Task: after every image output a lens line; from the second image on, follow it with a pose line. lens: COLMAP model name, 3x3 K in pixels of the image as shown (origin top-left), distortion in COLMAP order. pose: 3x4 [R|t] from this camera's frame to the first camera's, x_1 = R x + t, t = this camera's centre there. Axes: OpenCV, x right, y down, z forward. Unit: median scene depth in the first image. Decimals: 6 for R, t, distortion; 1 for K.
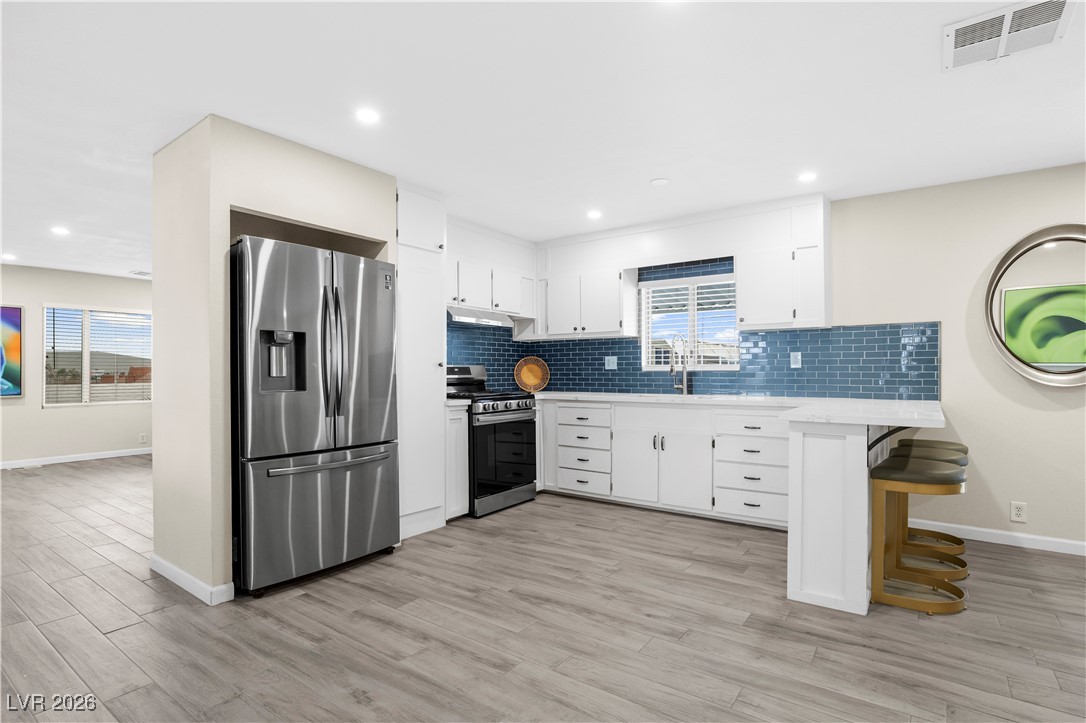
lens RADIAL K [[541.6, 0, 546.2], [0, 541.6, 368.3], [0, 0, 1]] dist [-0.015811, 0.005354]
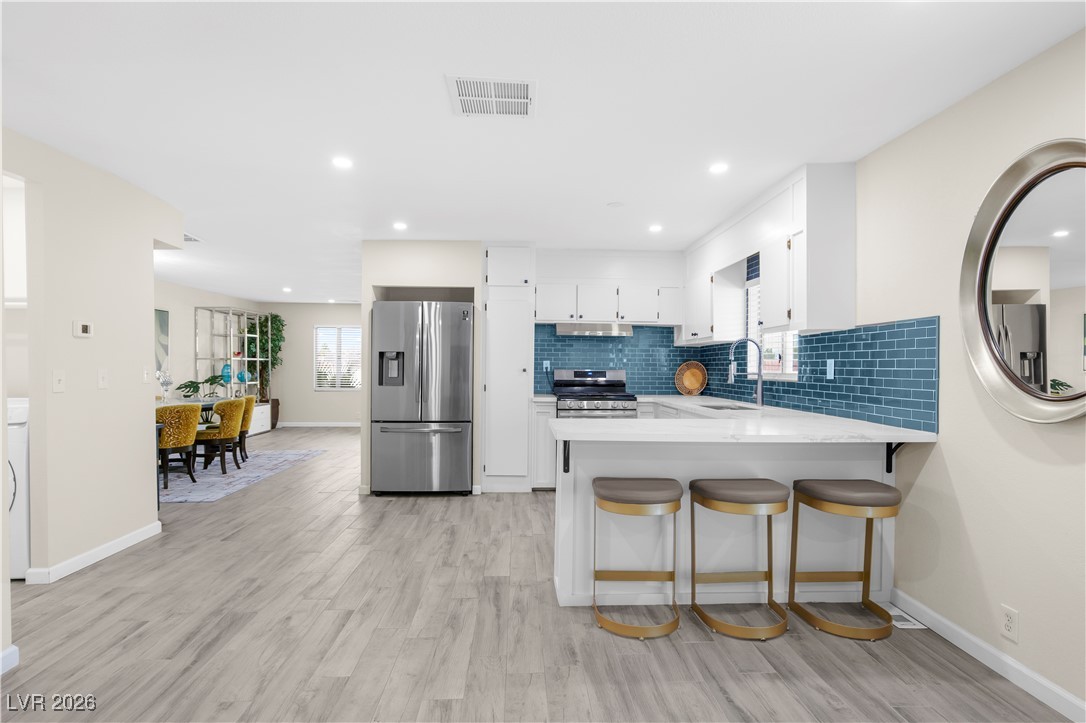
lens RADIAL K [[578.6, 0, 542.5], [0, 578.6, 363.0], [0, 0, 1]] dist [-0.013656, 0.000767]
pose [[0.616546, 0.003906, -0.787310, 0.868579], [-0.006039, 0.999982, 0.000232, -0.022344], [0.787296, 0.004612, 0.616558, 0.139701]]
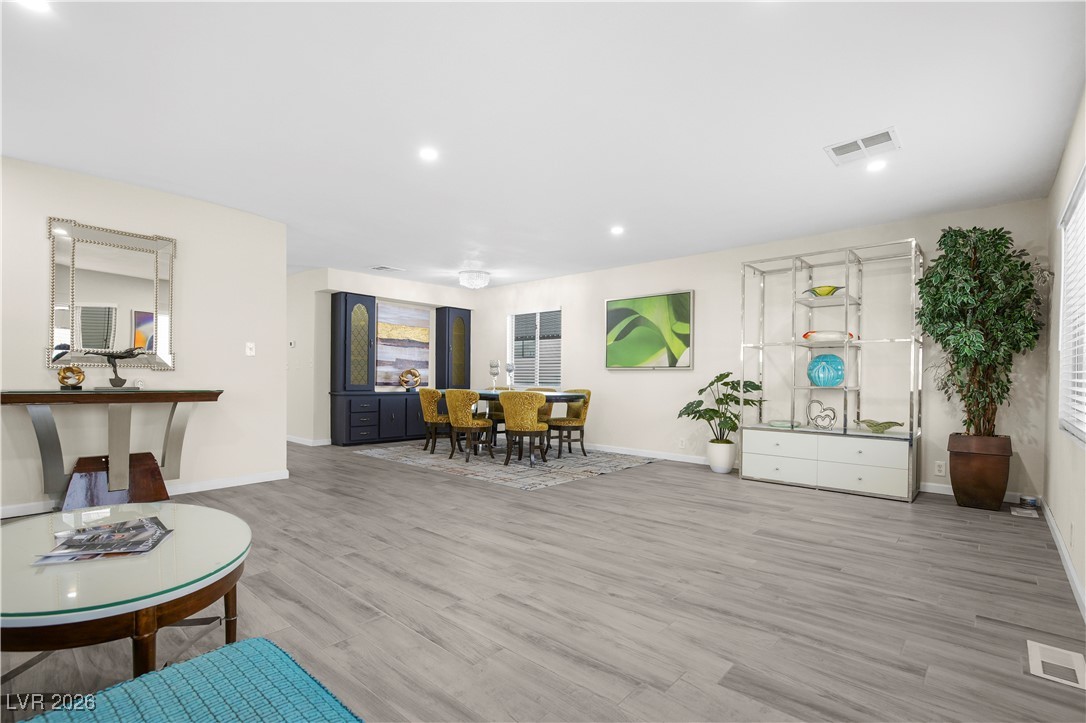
lens RADIAL K [[506.9, 0, 556.7], [0, 506.9, 377.6], [0, 0, 1]] dist [-0.012528, 0.000648]
pose [[-0.995653, -0.002670, 0.093097, -1.219069], [-0.002544, 0.999996, 0.001471, 0.043317], [-0.093101, 0.001228, -0.995656, 1.754776]]
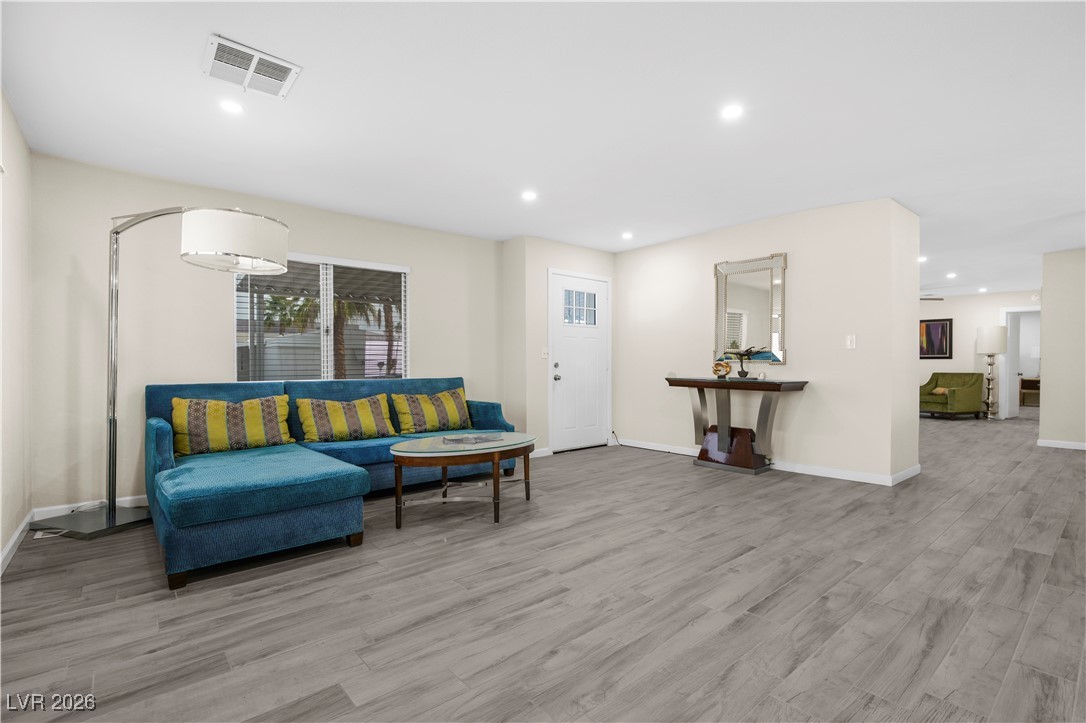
lens RADIAL K [[506.9, 0, 544.4], [0, 506.9, 372.4], [0, 0, 1]] dist [-0.012528, 0.000648]
pose [[0.234717, -0.009453, 0.972018, -1.620609], [-0.004355, 0.999932, 0.010776, 0.040454], [-0.972054, -0.006763, 0.234660, 1.142718]]
